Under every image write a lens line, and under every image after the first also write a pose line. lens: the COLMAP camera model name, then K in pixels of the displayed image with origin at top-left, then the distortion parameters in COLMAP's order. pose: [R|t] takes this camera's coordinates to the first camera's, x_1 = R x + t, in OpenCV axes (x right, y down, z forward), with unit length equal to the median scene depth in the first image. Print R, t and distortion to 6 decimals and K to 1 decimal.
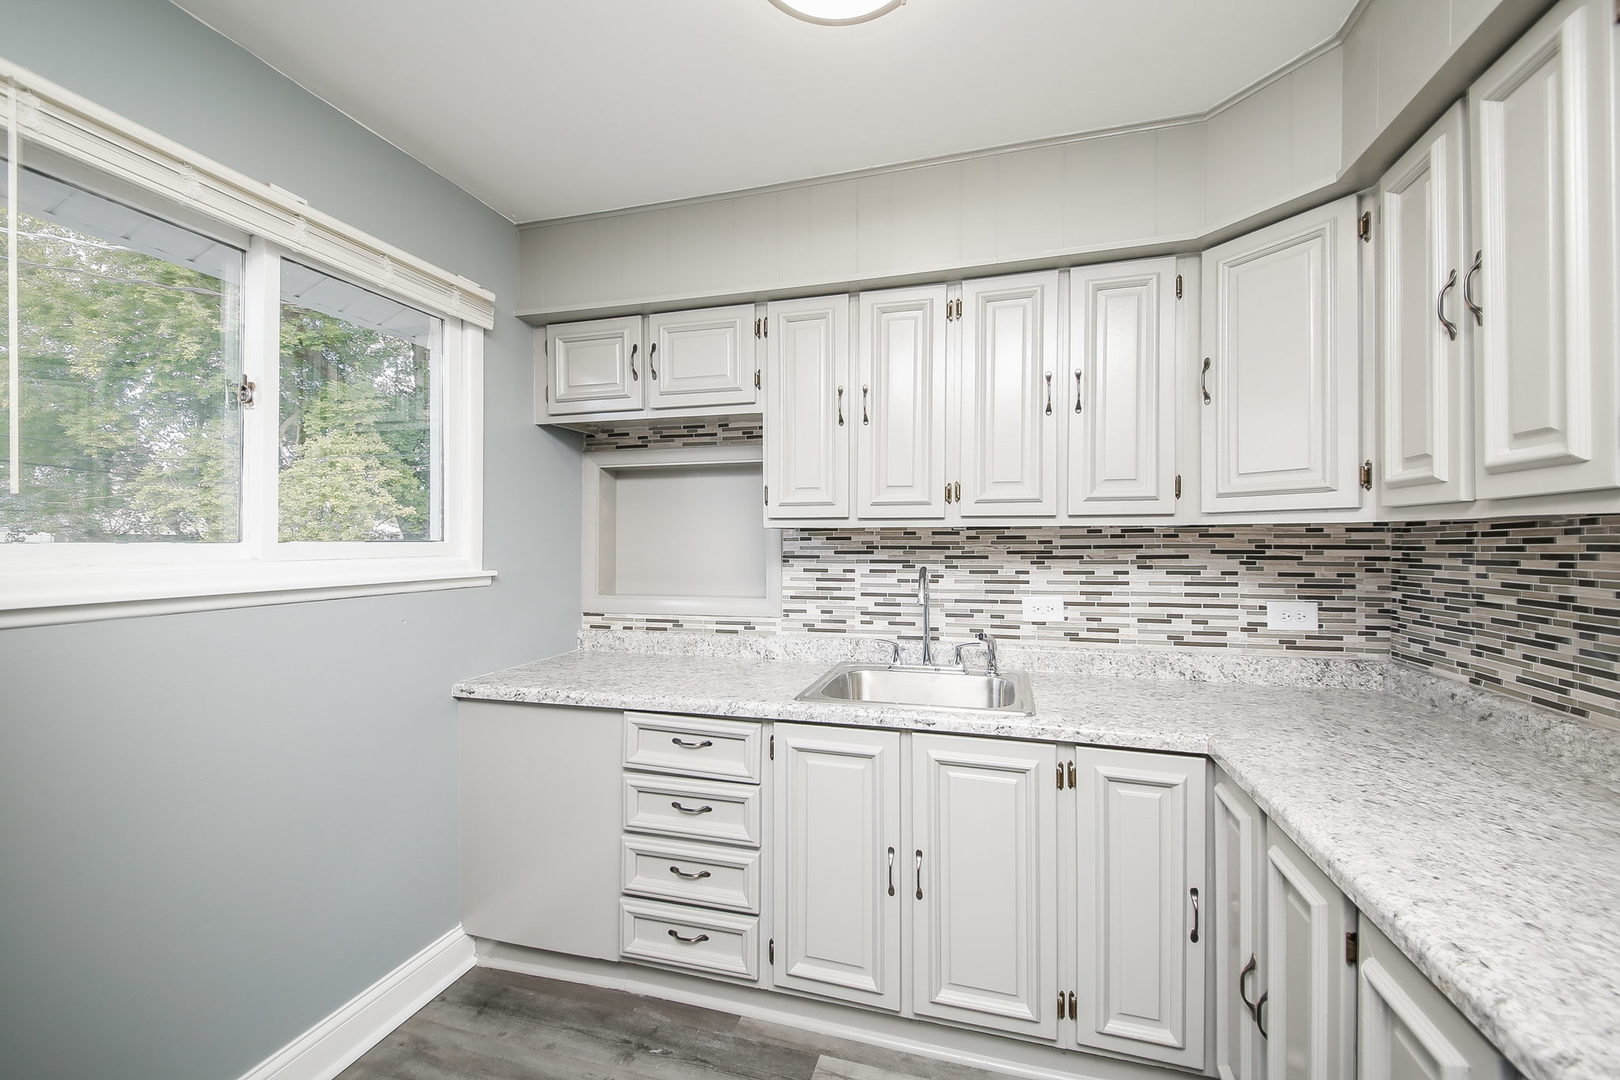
lens RADIAL K [[665.5, 0, 811.3], [0, 665.5, 540.0], [0, 0, 1]] dist [-0.019015, -0.000674]
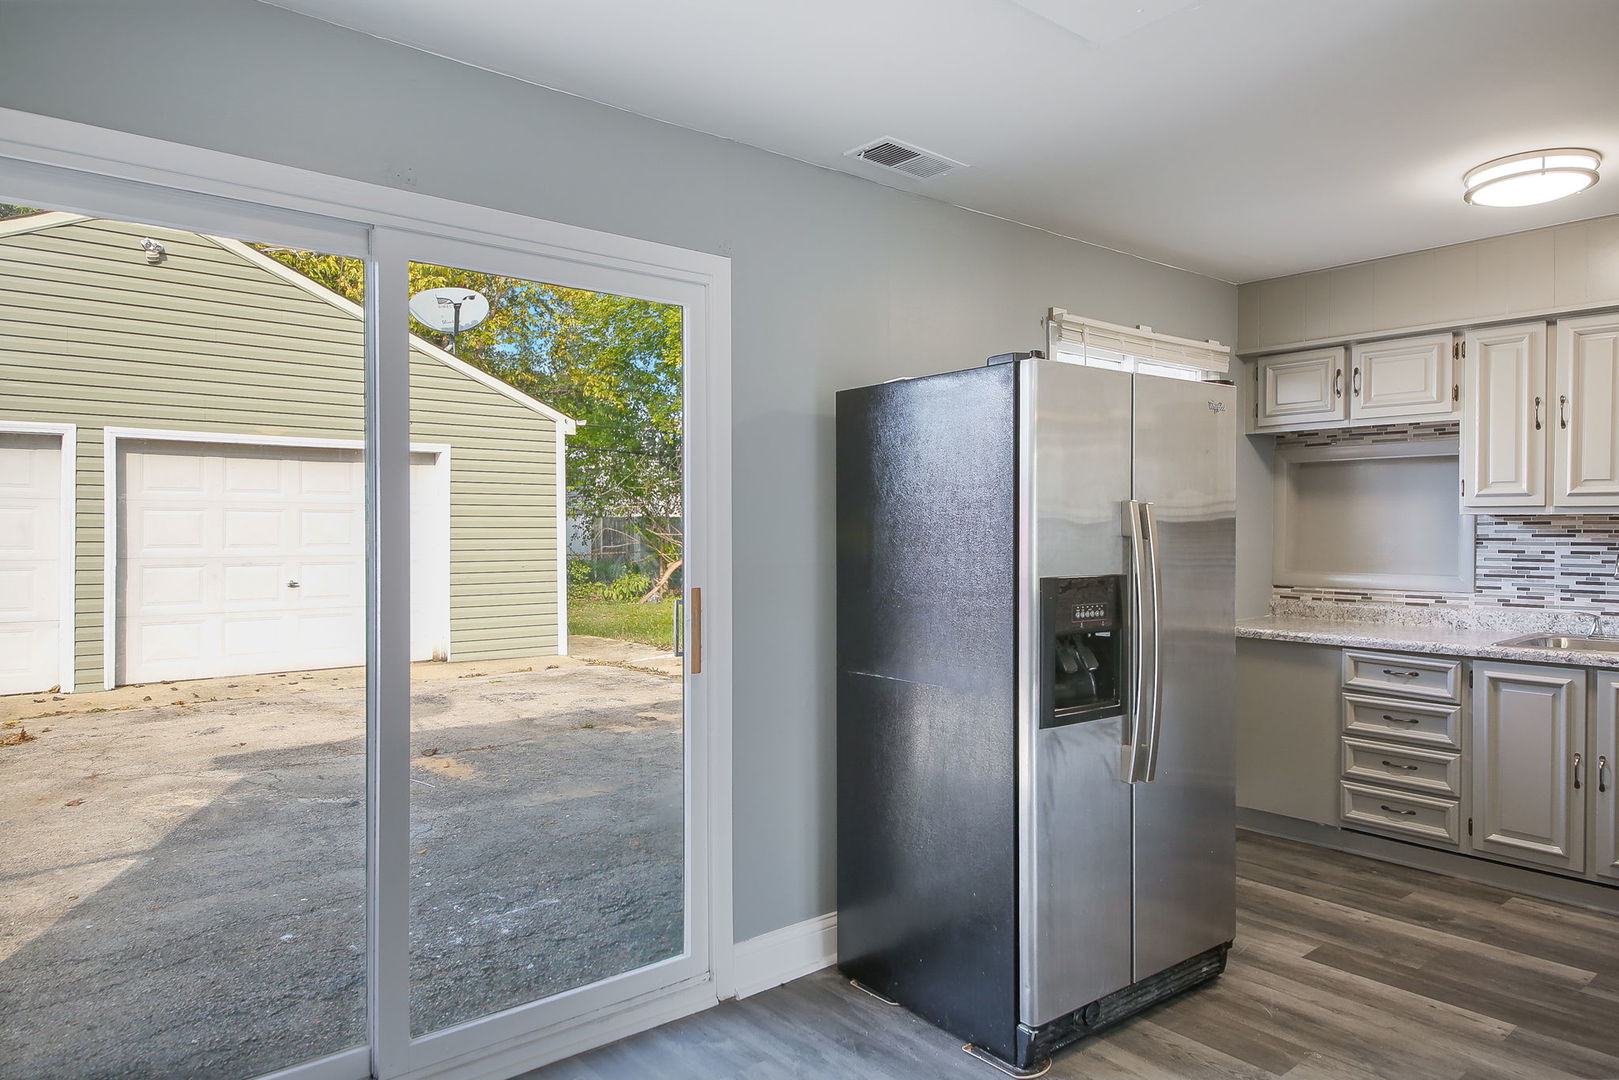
lens RADIAL K [[1012.4, 0, 814.0], [0, 1012.4, 535.7], [0, 0, 1]] dist [0.008674, -0.007847]
pose [[0.827457, 0.006051, -0.561497, -0.006189], [0.004239, 0.999846, 0.017022, -0.015731], [0.561513, -0.016465, 0.827304, -1.101509]]
